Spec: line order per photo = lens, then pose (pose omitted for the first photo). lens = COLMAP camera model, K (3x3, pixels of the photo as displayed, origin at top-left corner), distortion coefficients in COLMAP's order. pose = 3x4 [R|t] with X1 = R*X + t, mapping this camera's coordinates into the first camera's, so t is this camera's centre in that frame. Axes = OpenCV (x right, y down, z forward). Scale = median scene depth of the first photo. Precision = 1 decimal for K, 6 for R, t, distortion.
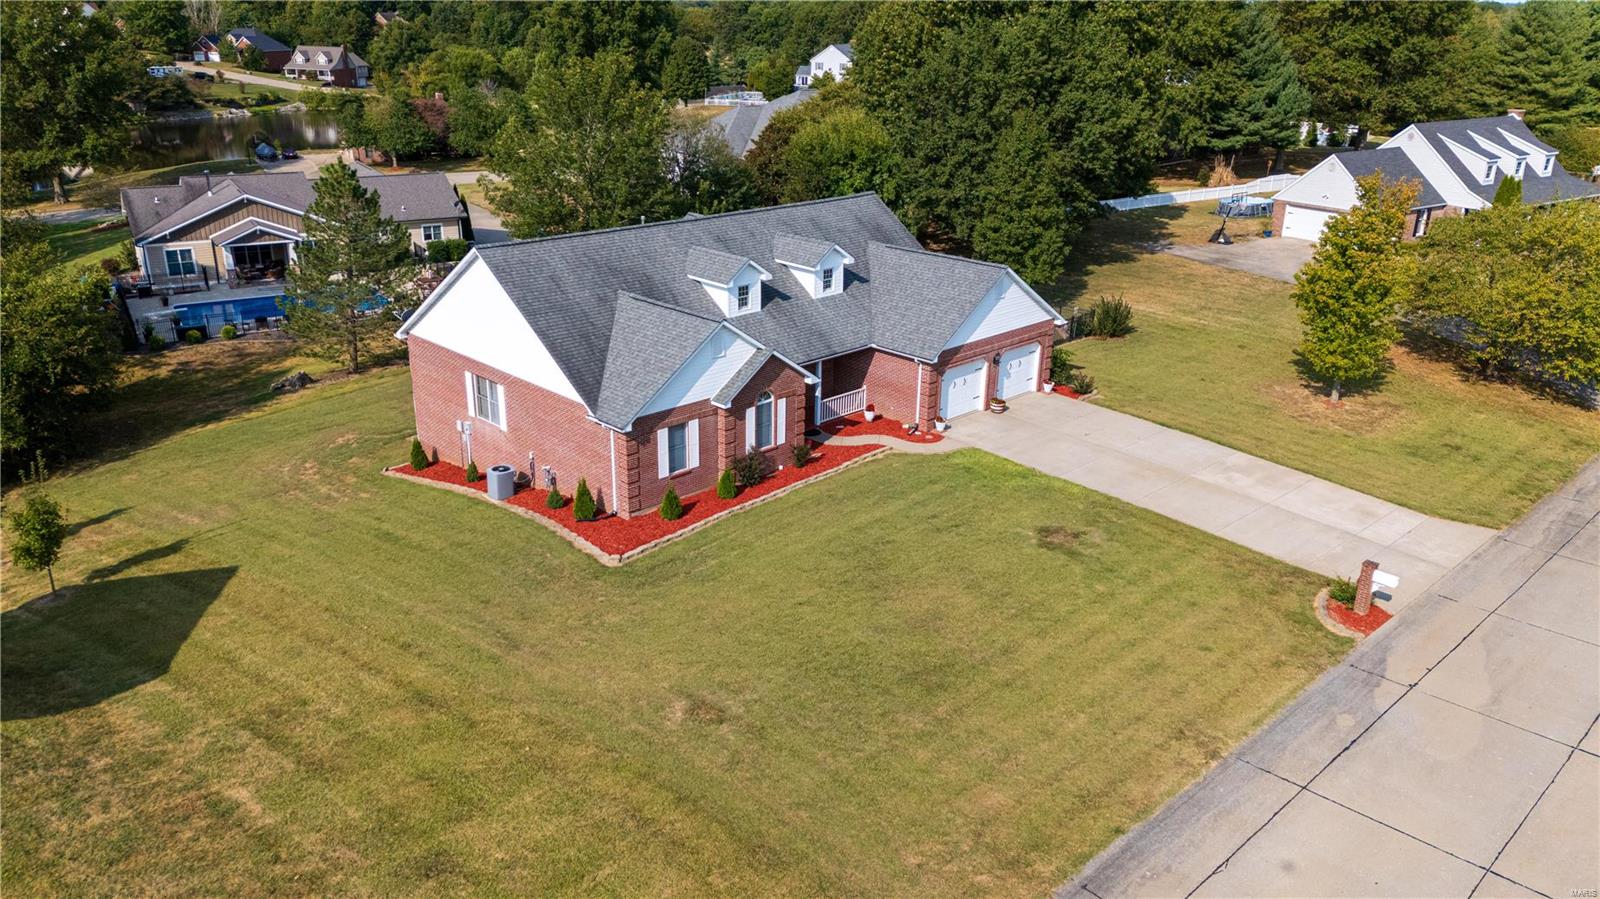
lens RADIAL K [[1188.6, 0, 800.0], [0, 1188.6, 449.5], [0, 0, 1]] dist [0.051227, -0.002934]
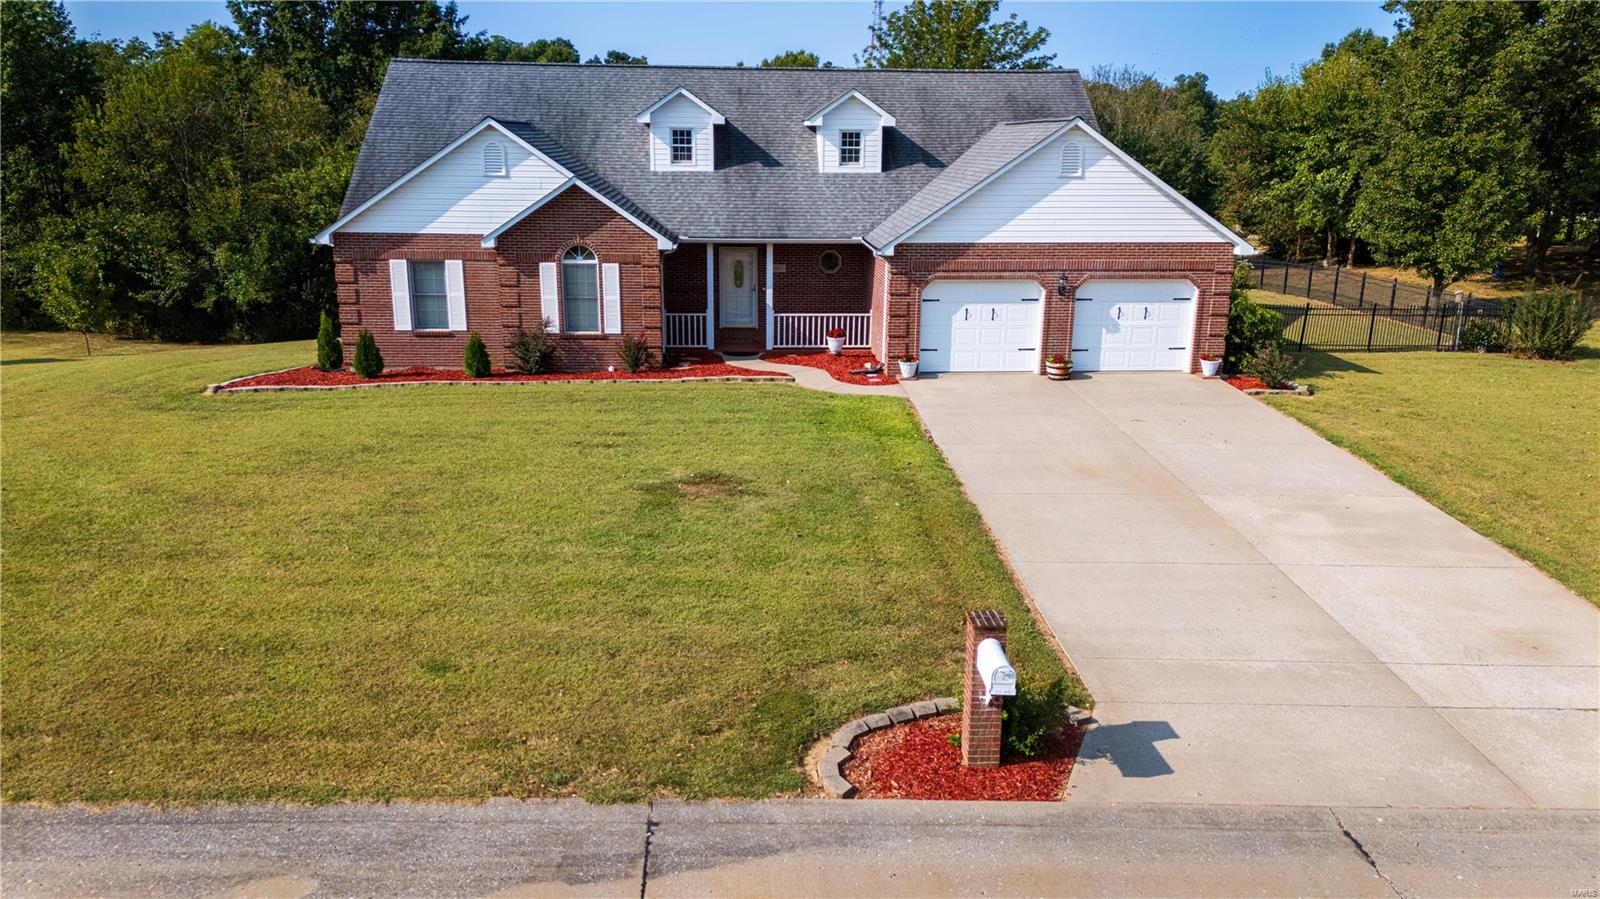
lens RADIAL K [[1188.6, 0, 800.0], [0, 1188.6, 449.5], [0, 0, 1]] dist [0.051227, -0.002934]
pose [[0.757071, 0.162059, -0.632914, 0.500301], [-0.232839, 0.972064, -0.029616, 0.054570], [0.610434, 0.169789, 0.773655, 0.536933]]
